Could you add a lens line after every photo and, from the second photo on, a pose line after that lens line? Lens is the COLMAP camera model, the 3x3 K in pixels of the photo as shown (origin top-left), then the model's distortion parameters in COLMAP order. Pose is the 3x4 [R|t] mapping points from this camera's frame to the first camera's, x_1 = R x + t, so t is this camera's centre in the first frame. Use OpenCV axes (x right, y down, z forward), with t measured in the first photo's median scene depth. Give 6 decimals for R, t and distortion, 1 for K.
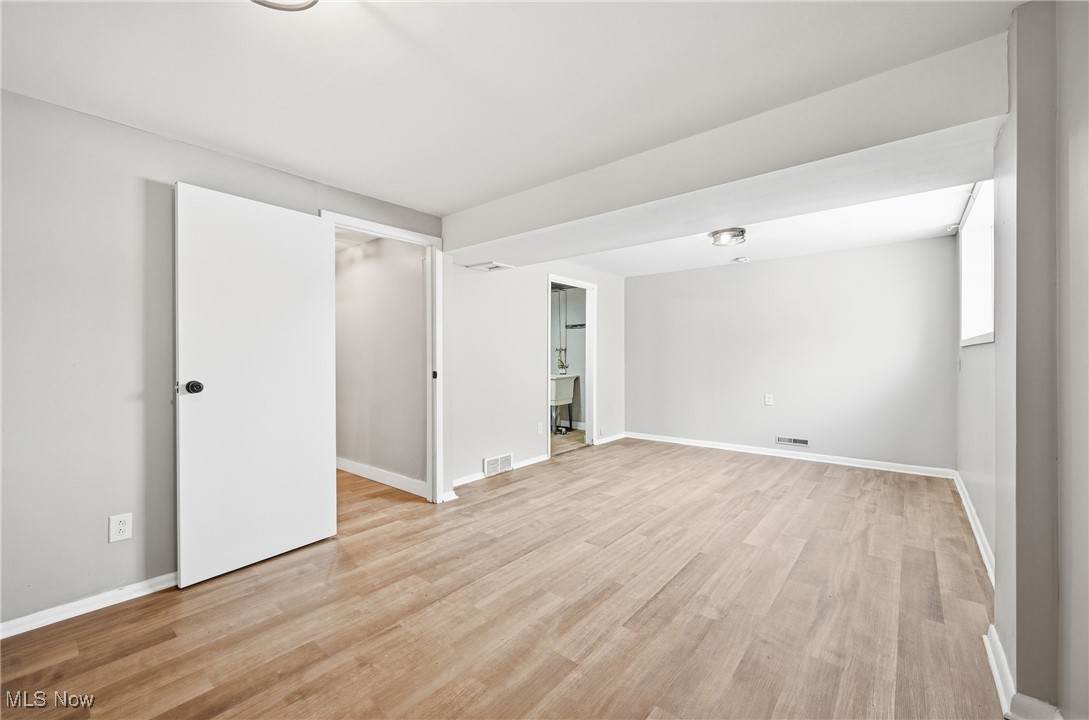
lens RADIAL K [[431.7, 0, 545.0], [0, 431.7, 358.5], [0, 0, 1]] dist [-0.003615, 0.000881]
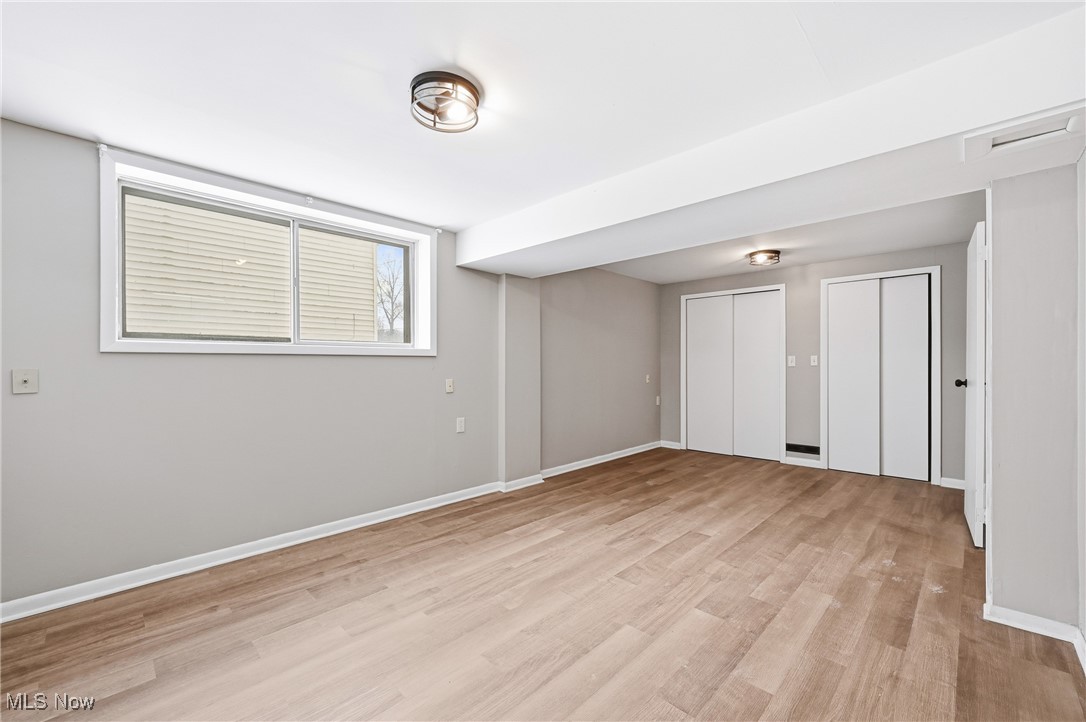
lens RADIAL K [[430.5, 0, 542.8], [0, 430.5, 362.8], [0, 0, 1]] dist [-0.003615, 0.000881]
pose [[-0.995989, 0.005958, 0.089272, 0.384037], [0.006146, 0.999979, 0.001829, -0.013714], [-0.089259, 0.002371, -0.996006, 1.962910]]
